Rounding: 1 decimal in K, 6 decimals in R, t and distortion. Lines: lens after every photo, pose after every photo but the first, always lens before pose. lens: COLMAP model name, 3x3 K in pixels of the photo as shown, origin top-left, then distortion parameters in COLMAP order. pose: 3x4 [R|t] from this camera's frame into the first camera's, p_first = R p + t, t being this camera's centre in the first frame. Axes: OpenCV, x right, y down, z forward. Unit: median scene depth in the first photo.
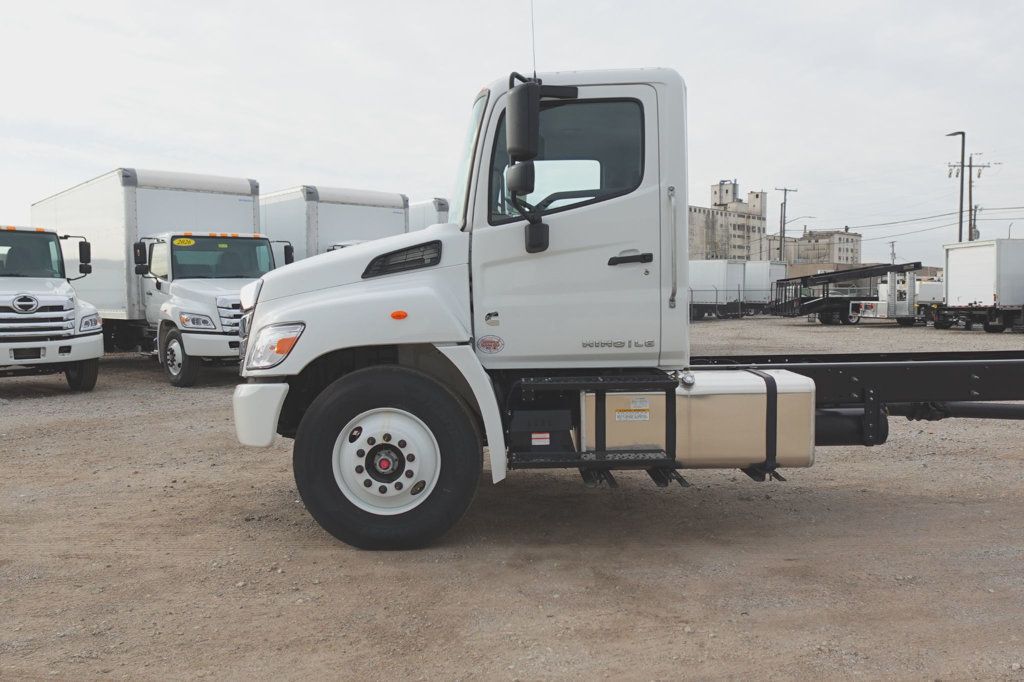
lens RADIAL K [[828.5, 0, 527.2], [0, 828.5, 337.3], [0, 0, 1]] dist [-0.002206, 0.003962]
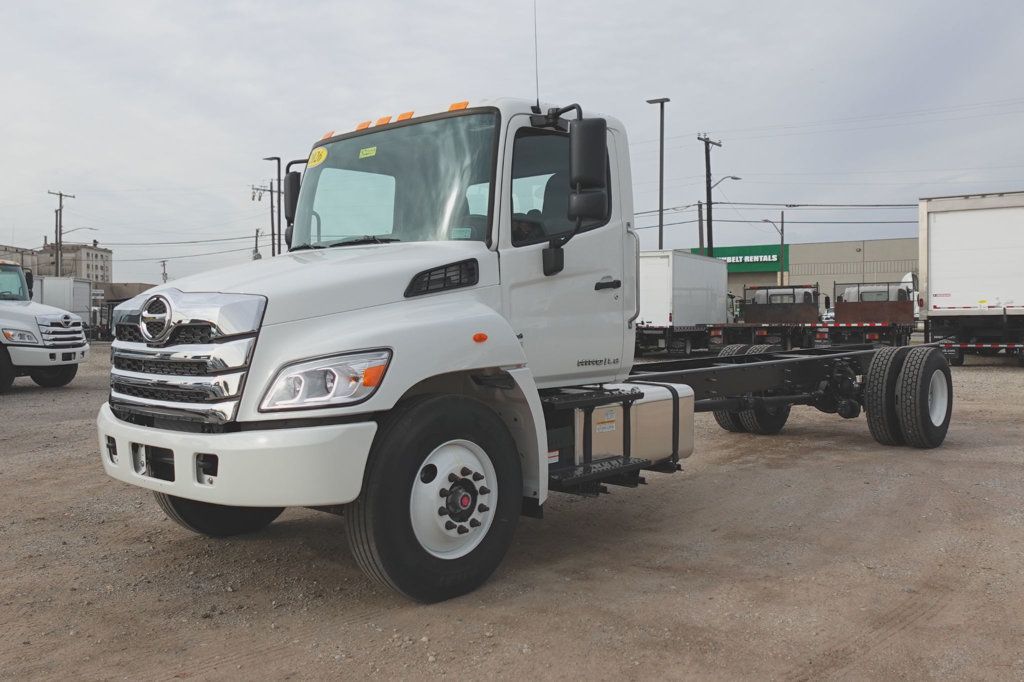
lens RADIAL K [[918.4, 0, 512.0], [0, 918.4, 341.0], [0, 0, 1]] dist [-0.001202, 0.001969]
pose [[0.682386, -0.015755, 0.730823, -0.431017], [0.034833, 0.999333, -0.010982, -0.005236], [-0.730162, 0.032951, 0.682479, 0.130145]]
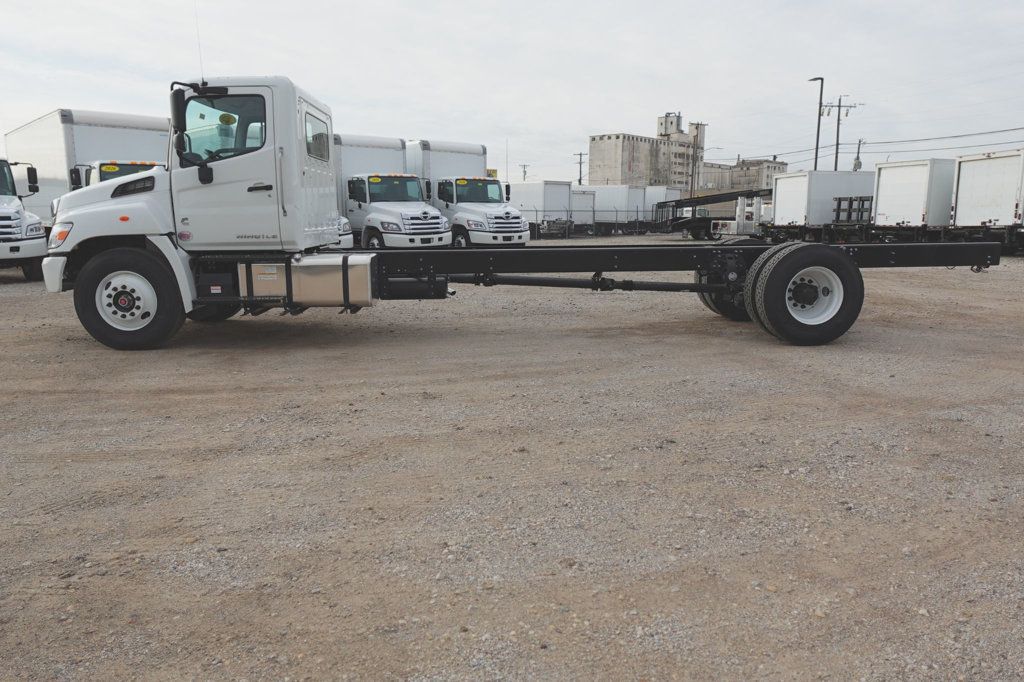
lens RADIAL K [[733.6, 0, 533.9], [0, 733.6, 338.2], [0, 0, 1]] dist [0.000184, 0.003155]
pose [[0.999474, 0.003040, 0.032276, 0.332696], [-0.006746, 0.993305, 0.115323, 0.020151], [-0.031710, -0.115480, 0.992804, -0.311636]]
